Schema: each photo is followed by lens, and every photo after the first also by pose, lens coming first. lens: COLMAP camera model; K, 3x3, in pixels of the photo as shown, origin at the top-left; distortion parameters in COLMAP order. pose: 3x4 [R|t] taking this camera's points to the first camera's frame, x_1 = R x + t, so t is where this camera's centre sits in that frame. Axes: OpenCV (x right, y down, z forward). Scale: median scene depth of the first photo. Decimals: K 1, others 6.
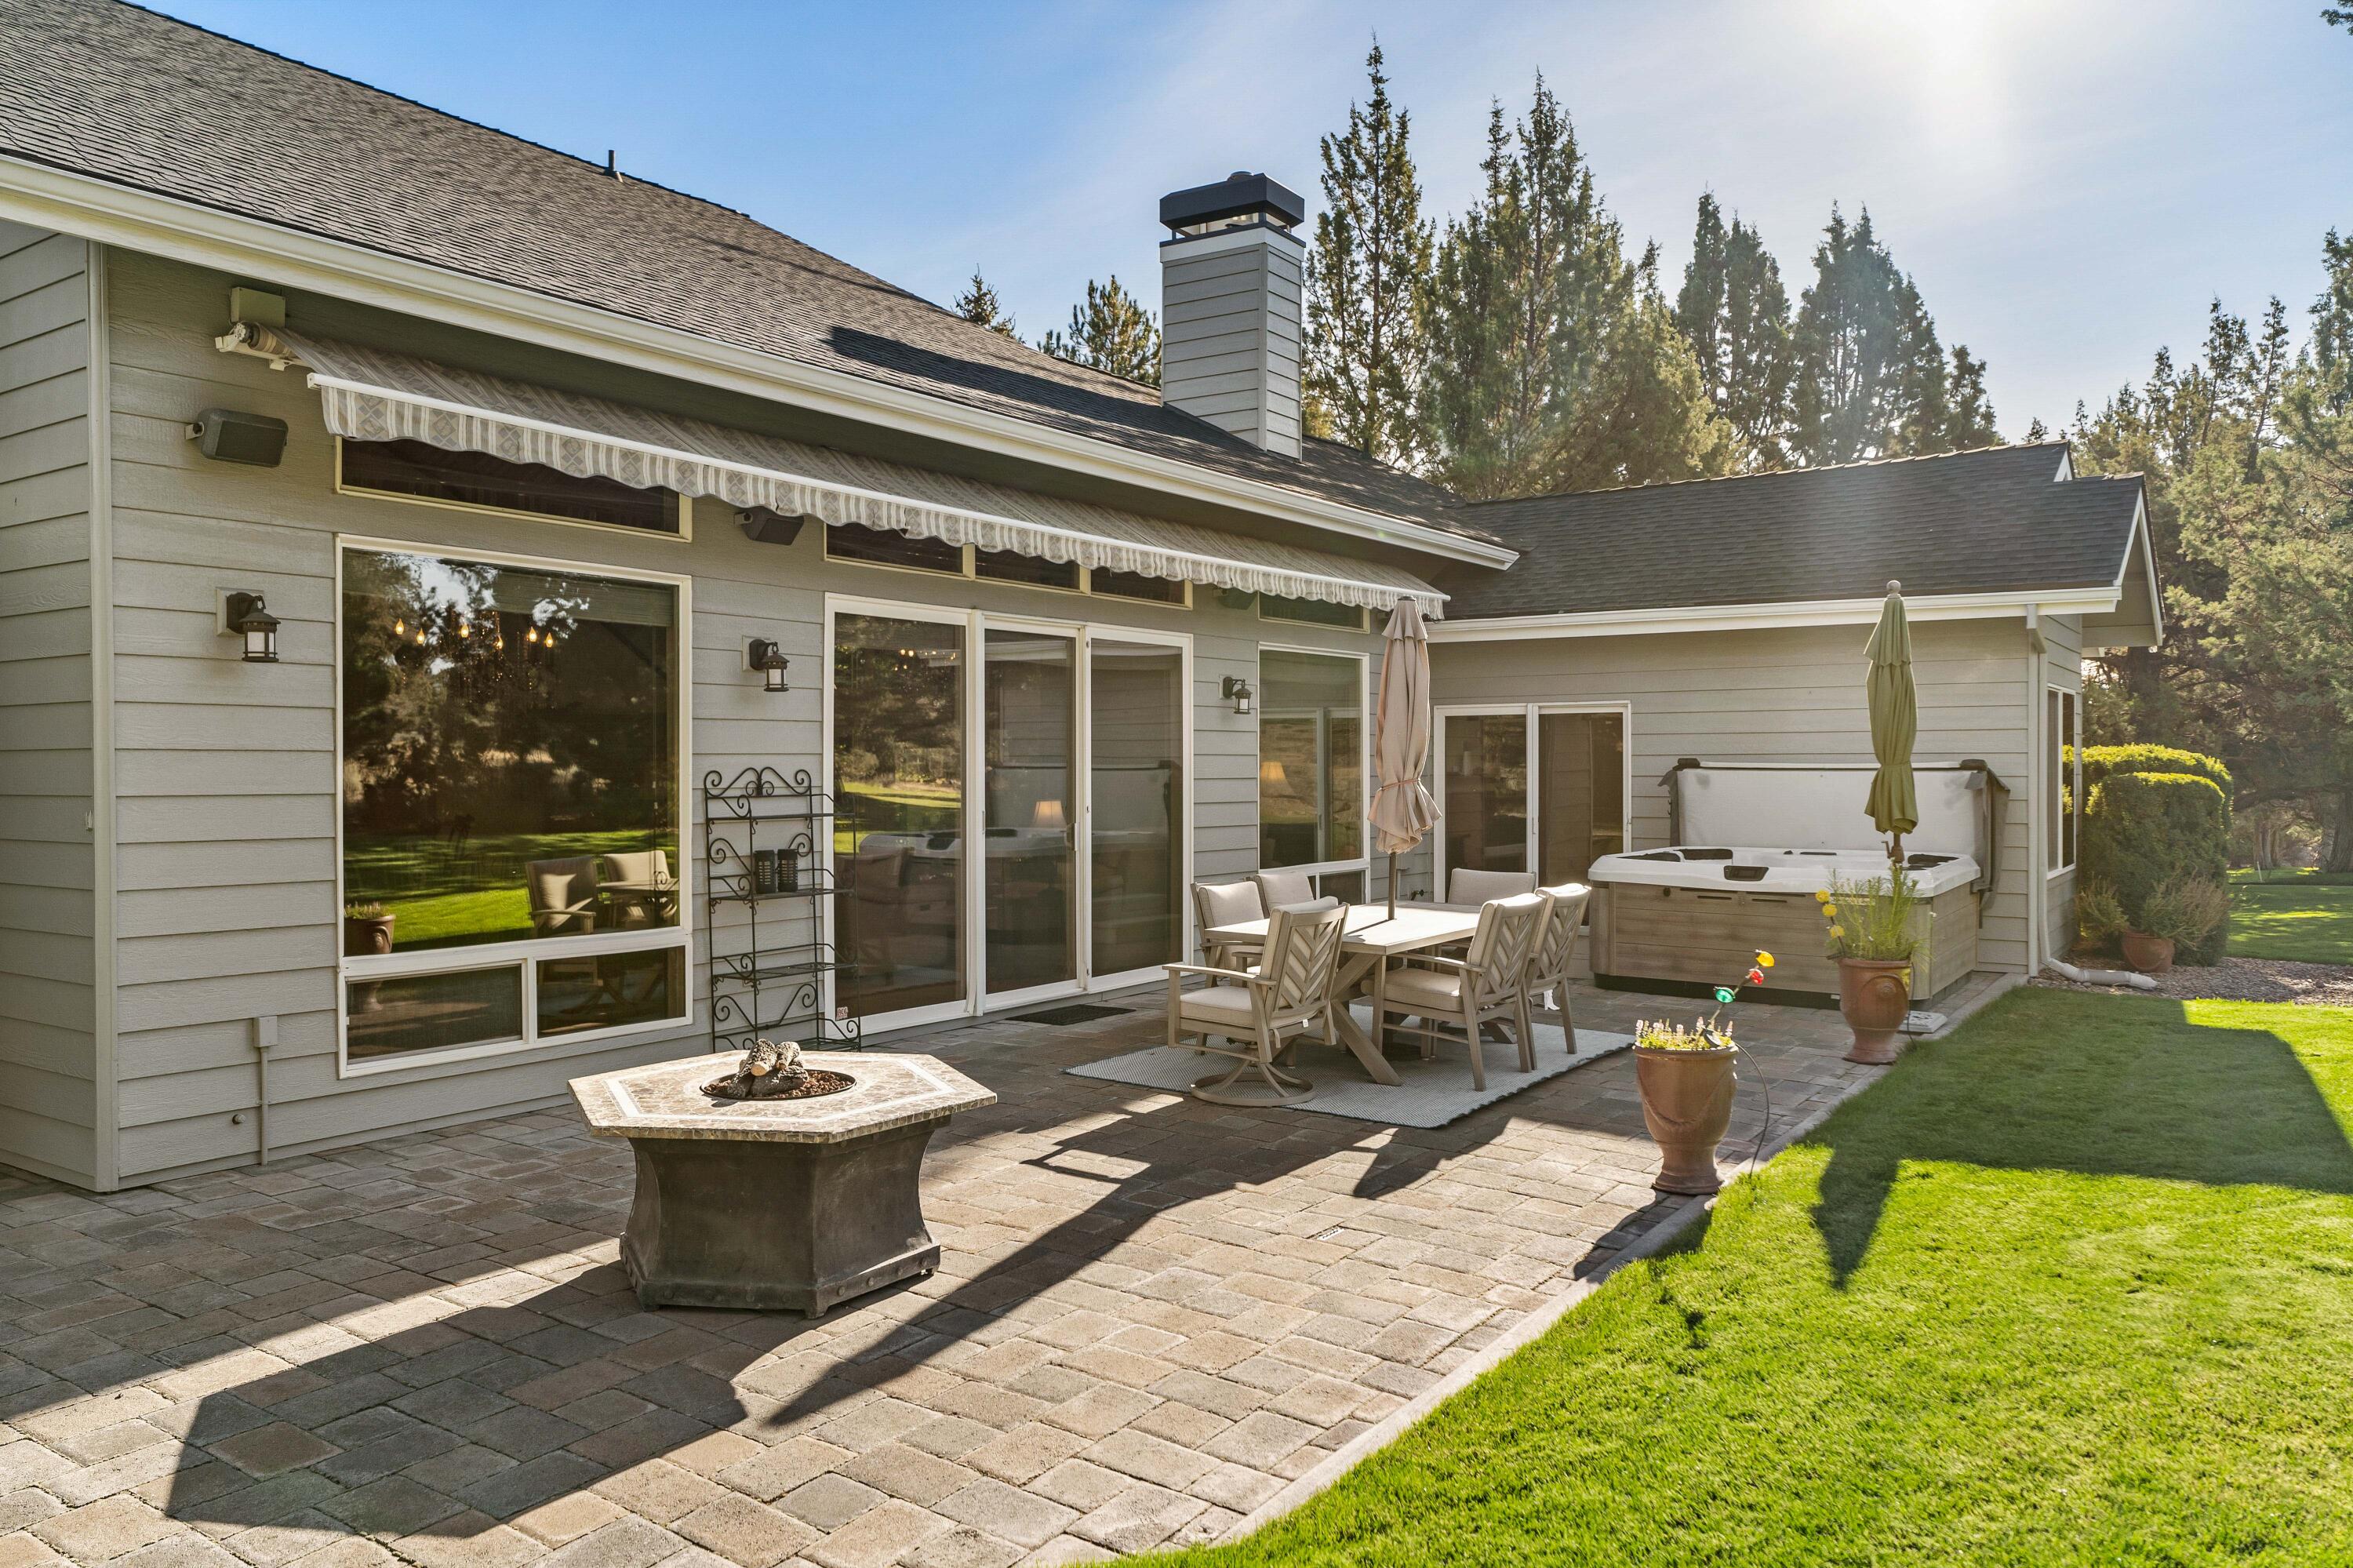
lens RADIAL K [[1672.1, 0, 1177.5], [0, 1672.1, 779.3], [0, 0, 1]] dist [-0.003795, -0.000176]
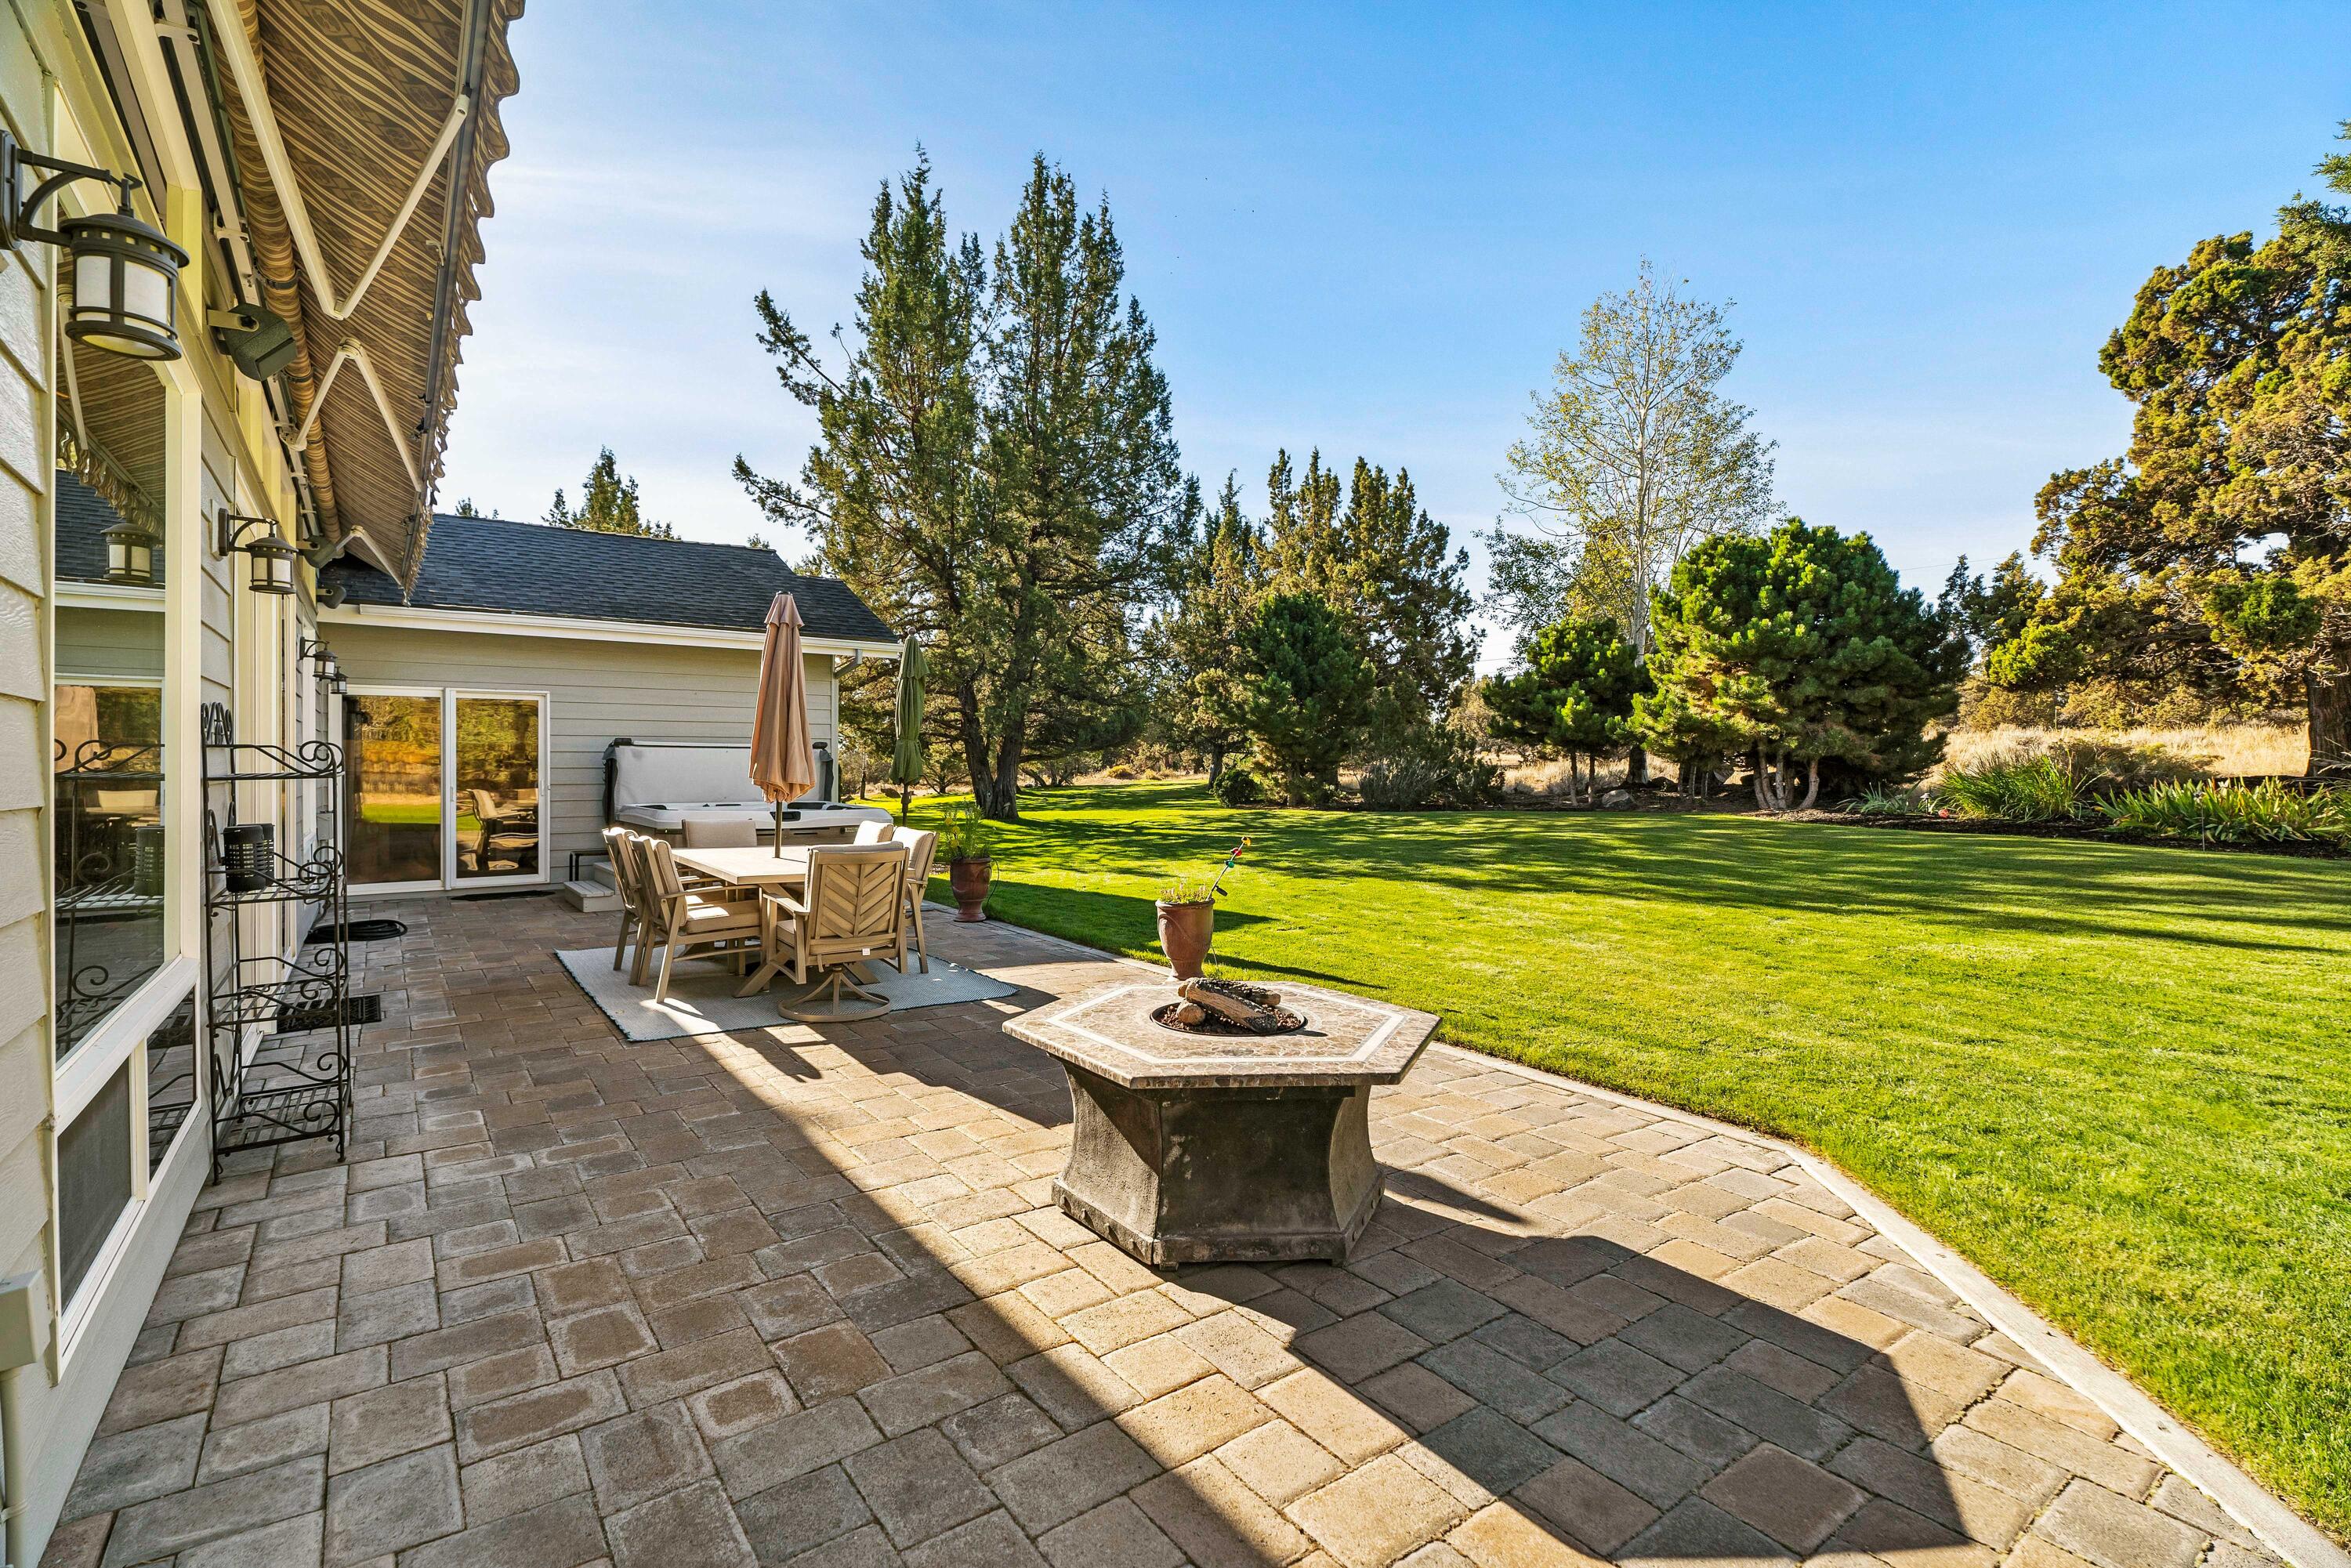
lens RADIAL K [[1053.3, 0, 1125.6], [0, 1053.3, 773.2], [0, 0, 1]] dist [-0.000587, -0.000069]
pose [[0.333296, -0.004176, 0.942813, -0.346120], [0.005254, 0.999983, 0.002572, 0.015061], [-0.942807, 0.004096, 0.333313, 0.347602]]
